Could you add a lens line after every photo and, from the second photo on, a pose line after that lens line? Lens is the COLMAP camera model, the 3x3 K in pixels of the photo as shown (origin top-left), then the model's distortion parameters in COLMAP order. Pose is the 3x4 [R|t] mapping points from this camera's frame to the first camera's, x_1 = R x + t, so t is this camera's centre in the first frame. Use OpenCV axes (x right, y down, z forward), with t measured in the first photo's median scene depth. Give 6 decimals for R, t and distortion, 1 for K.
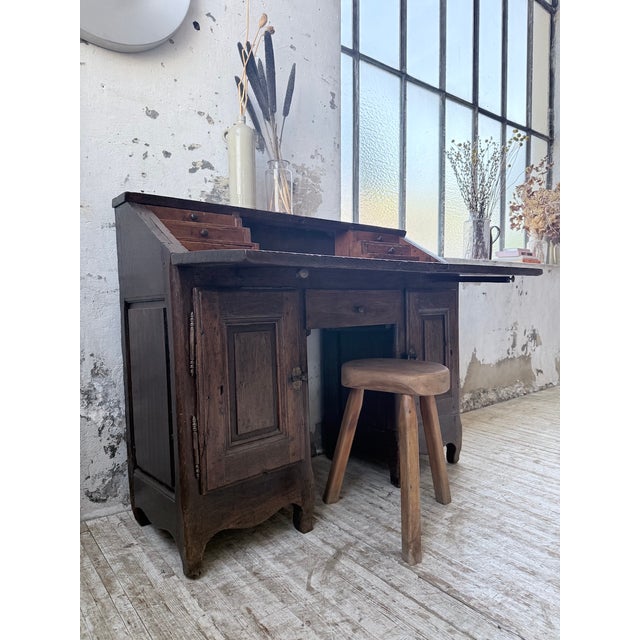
lens RADIAL K [[456.6, 0, 324.3], [0, 456.6, 321.1], [0, 0, 1]] dist [0.021842, -0.044894]
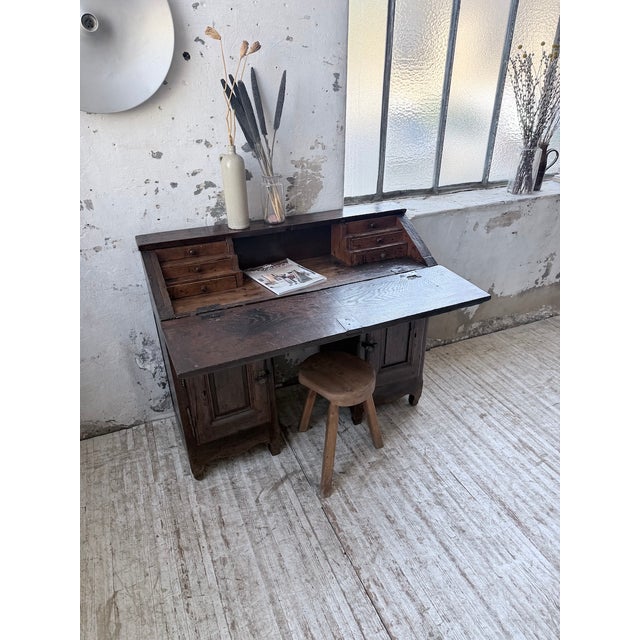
lens RADIAL K [[456.6, 0, 319.0], [0, 456.6, 324.0], [0, 0, 1]] dist [0.021842, -0.044894]
pose [[0.961657, 0.138725, -0.236581, 0.398878], [-0.019855, 0.895587, 0.444442, -0.621204], [0.273534, -0.422704, 0.864003, -0.125104]]
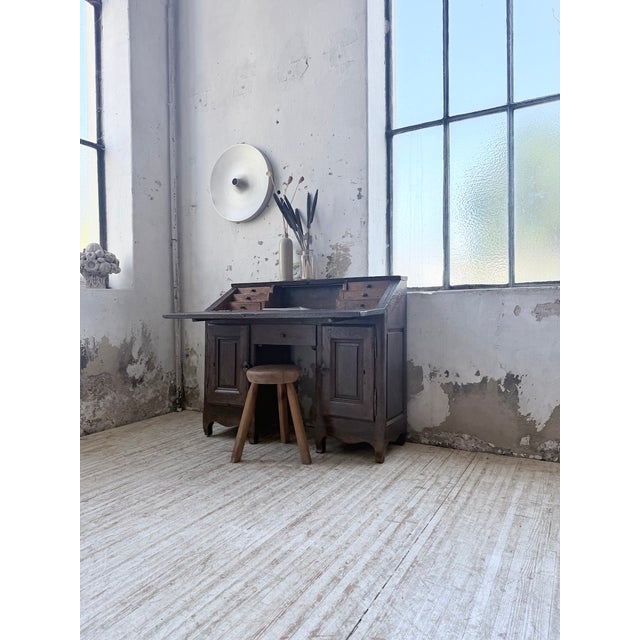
lens RADIAL K [[453.6, 0, 316.6], [0, 453.6, 318.4], [0, 0, 1]] dist [0.040329, -0.046801]
pose [[0.347649, 0.015311, -0.937500, 1.850630], [-0.045452, 0.998966, -0.000540, -0.102114], [0.936522, 0.042799, 0.347986, 0.521221]]
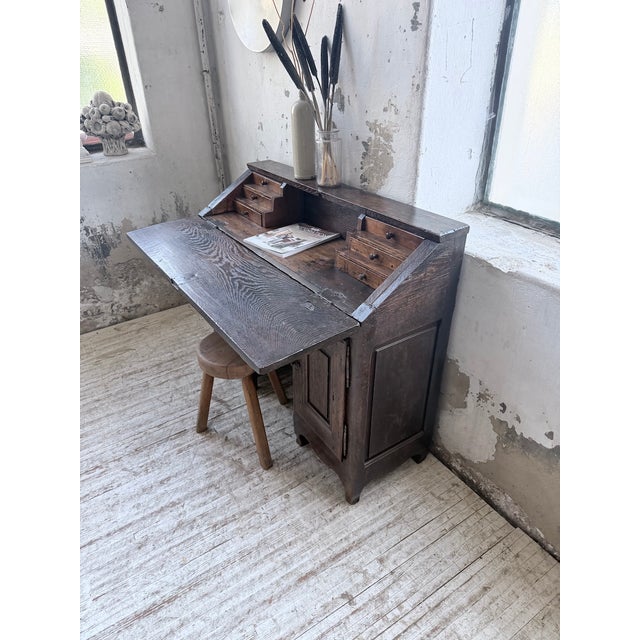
lens RADIAL K [[456.6, 0, 312.0], [0, 456.6, 322.1], [0, 0, 1]] dist [0.021842, -0.044894]
pose [[-0.131730, 0.521699, -0.842898, 1.159988], [-0.023320, 0.848442, 0.528775, -0.619281], [0.991011, 0.089312, -0.099600, 1.313495]]
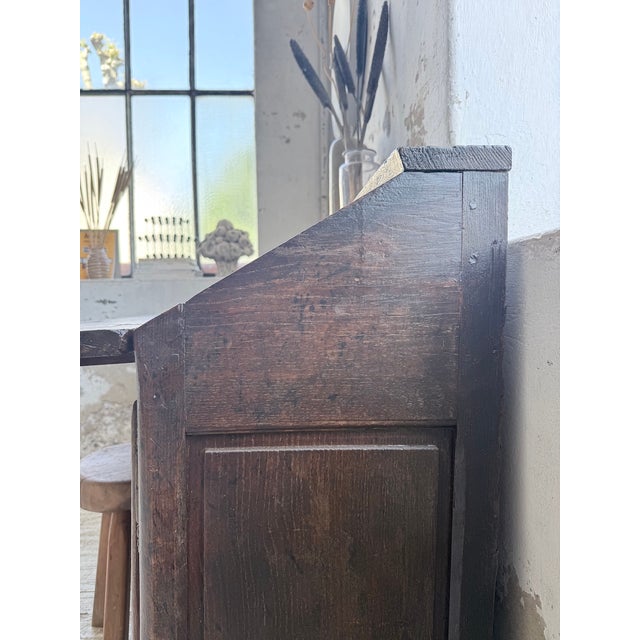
lens RADIAL K [[456.6, 0, 319.4], [0, 456.6, 320.2], [0, 0, 1]] dist [0.021842, -0.044894]
pose [[-0.583880, 0.046238, -0.810522, 0.580807], [-0.030333, 0.996437, 0.078695, -0.184830], [0.811273, 0.070534, -0.580398, 1.618277]]
